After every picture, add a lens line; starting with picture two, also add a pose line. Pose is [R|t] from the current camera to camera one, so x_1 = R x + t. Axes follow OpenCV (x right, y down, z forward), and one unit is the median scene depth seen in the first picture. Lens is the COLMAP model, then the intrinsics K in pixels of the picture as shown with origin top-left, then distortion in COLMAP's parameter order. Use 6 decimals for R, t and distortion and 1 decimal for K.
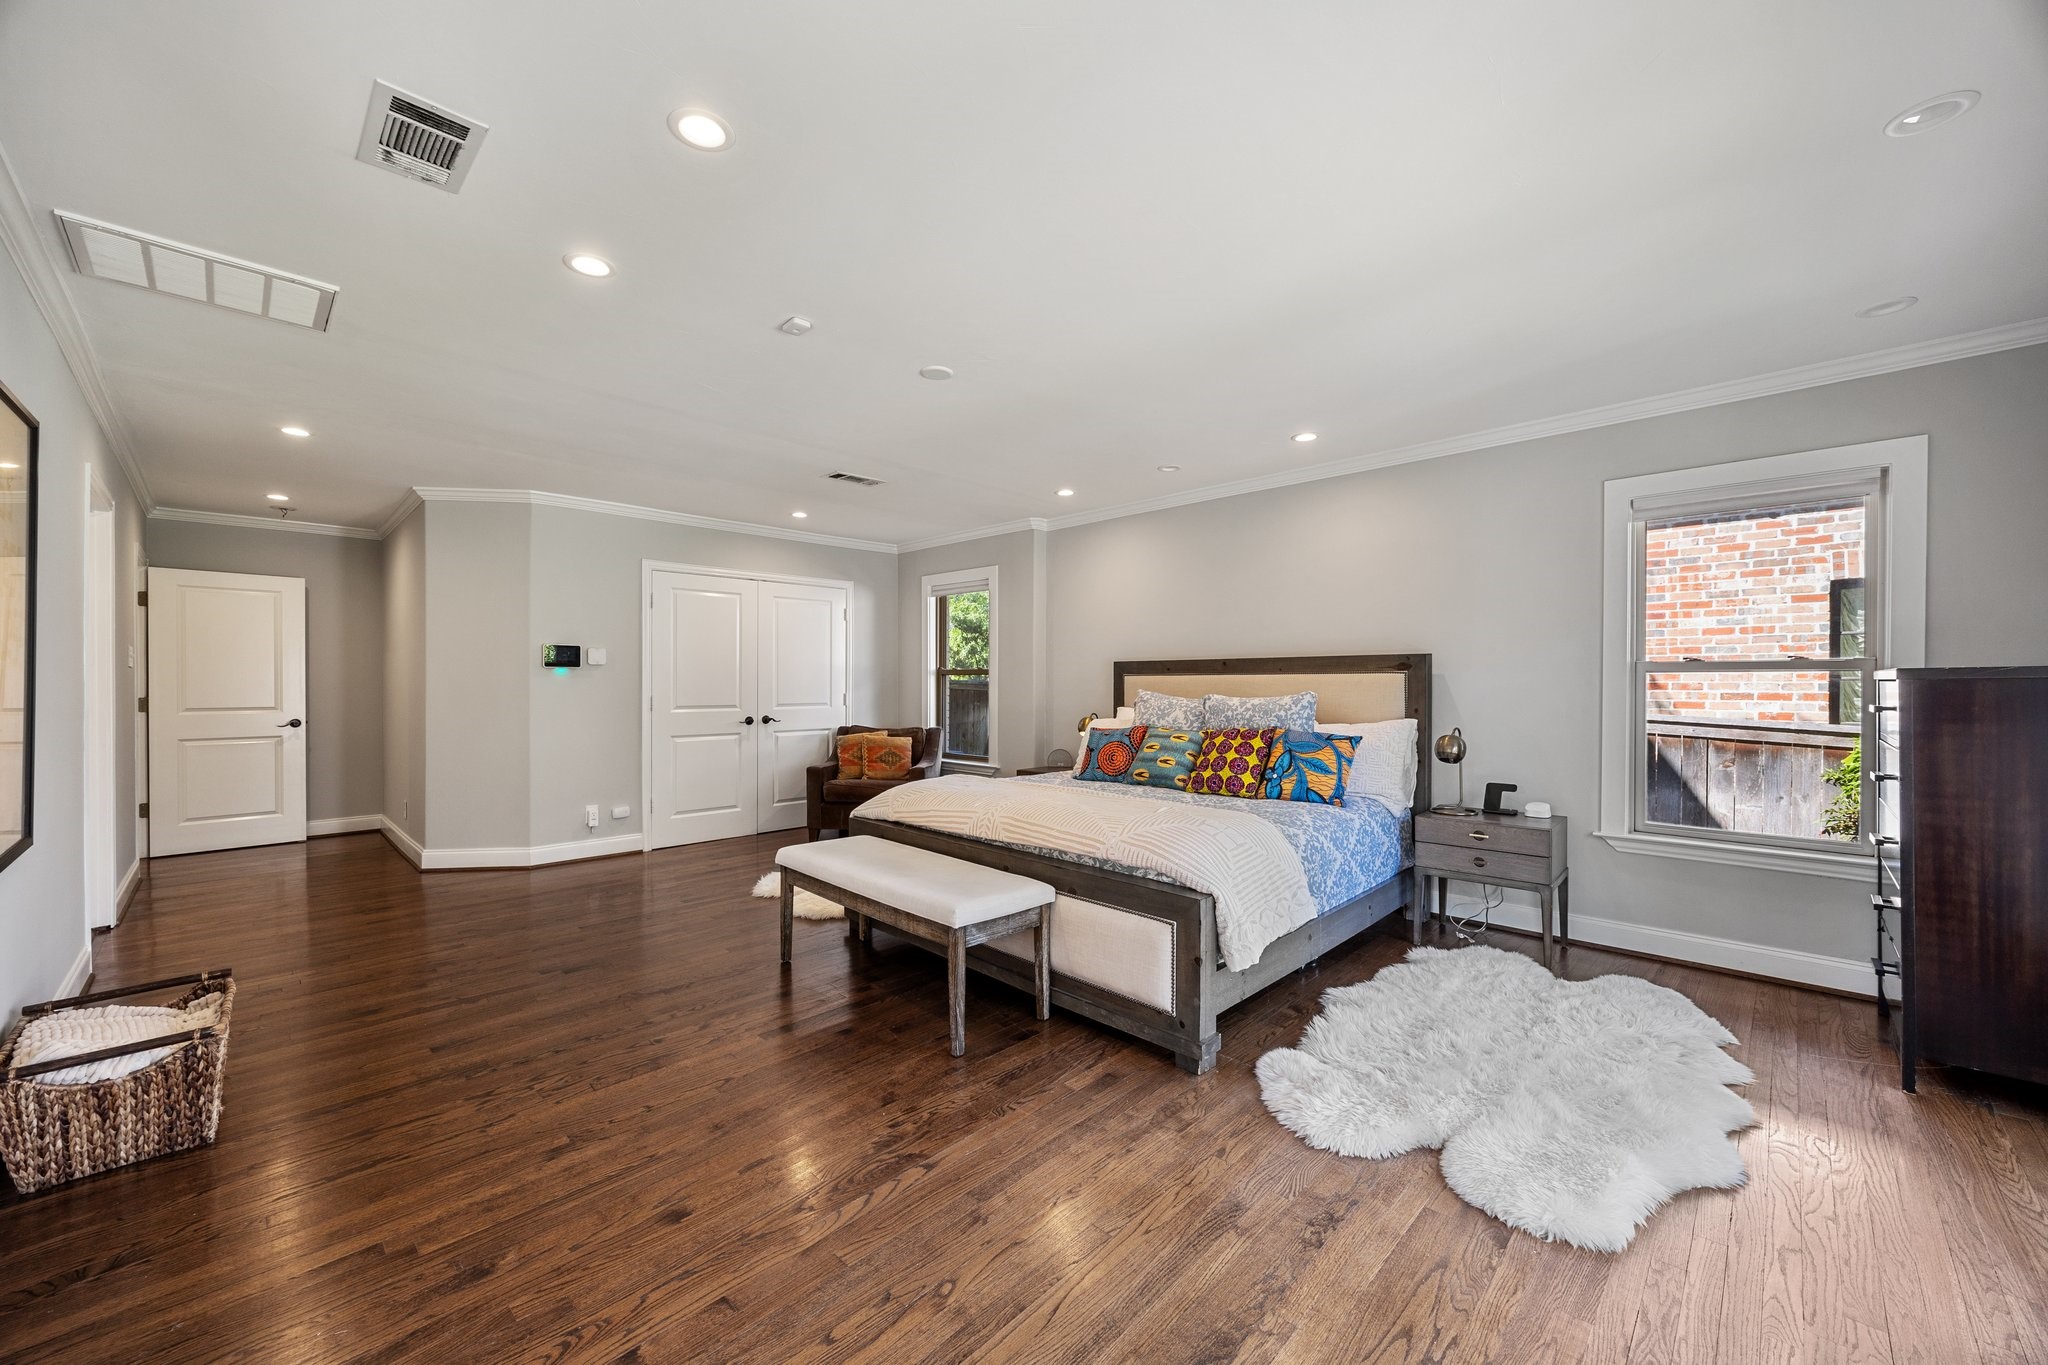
lens RADIAL K [[776.5, 0, 1027.0], [0, 776.5, 680.6], [0, 0, 1]] dist [-0.001298, -0.000219]
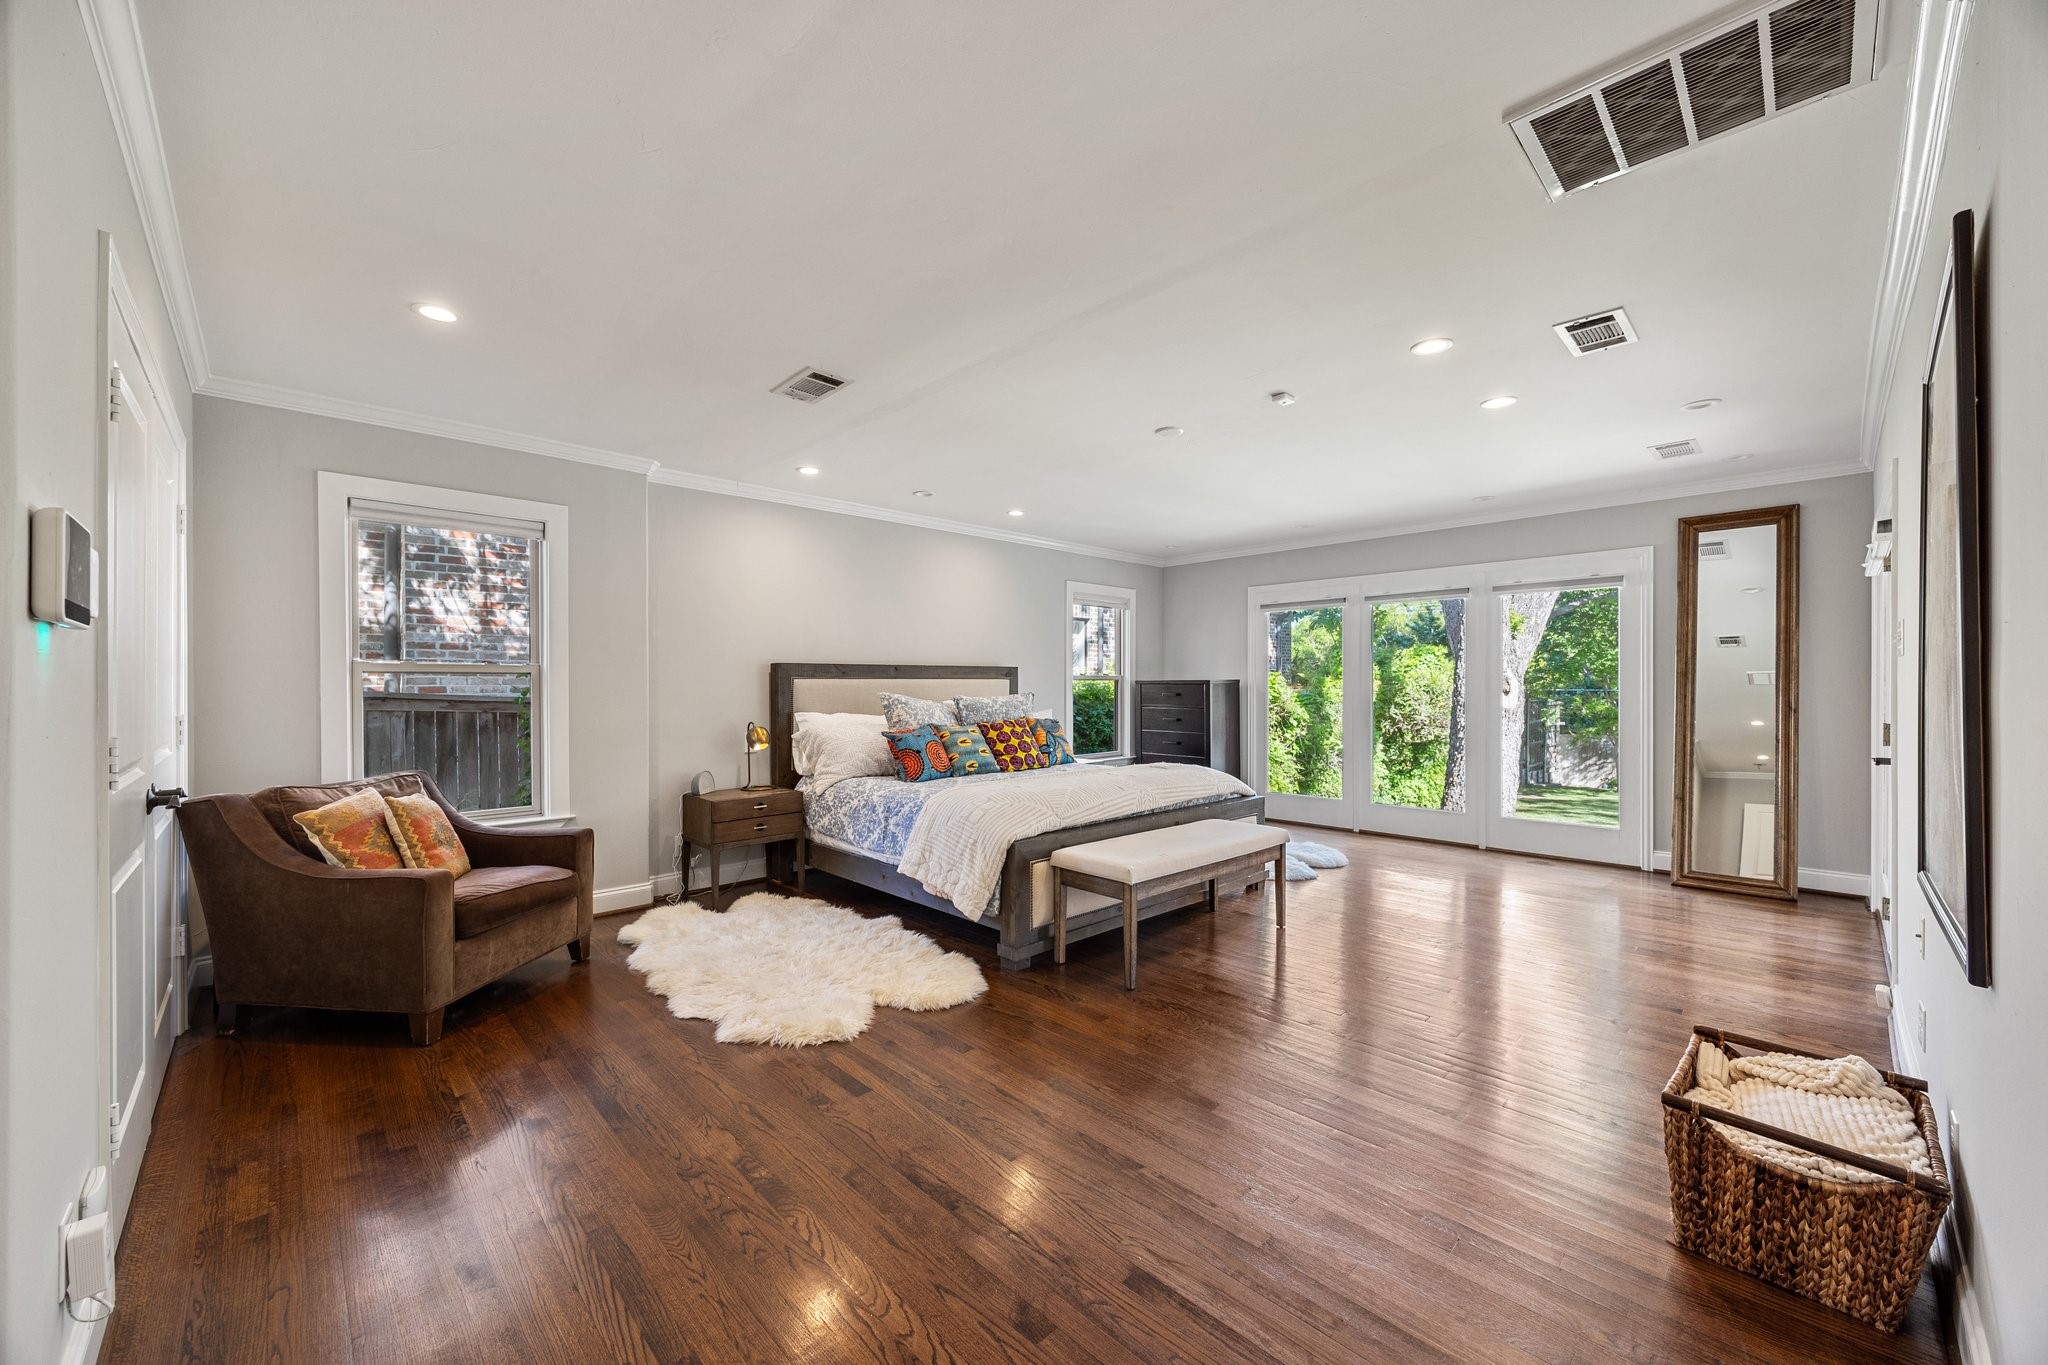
lens RADIAL K [[776.5, 0, 1027.3], [0, 776.5, 687.6], [0, 0, 1]] dist [-0.001298, -0.000219]
pose [[0.021150, -0.003087, 0.999772, -1.070863], [0.001263, 0.999995, 0.003061, 0.002462], [-0.999776, 0.001198, 0.021154, 0.960981]]
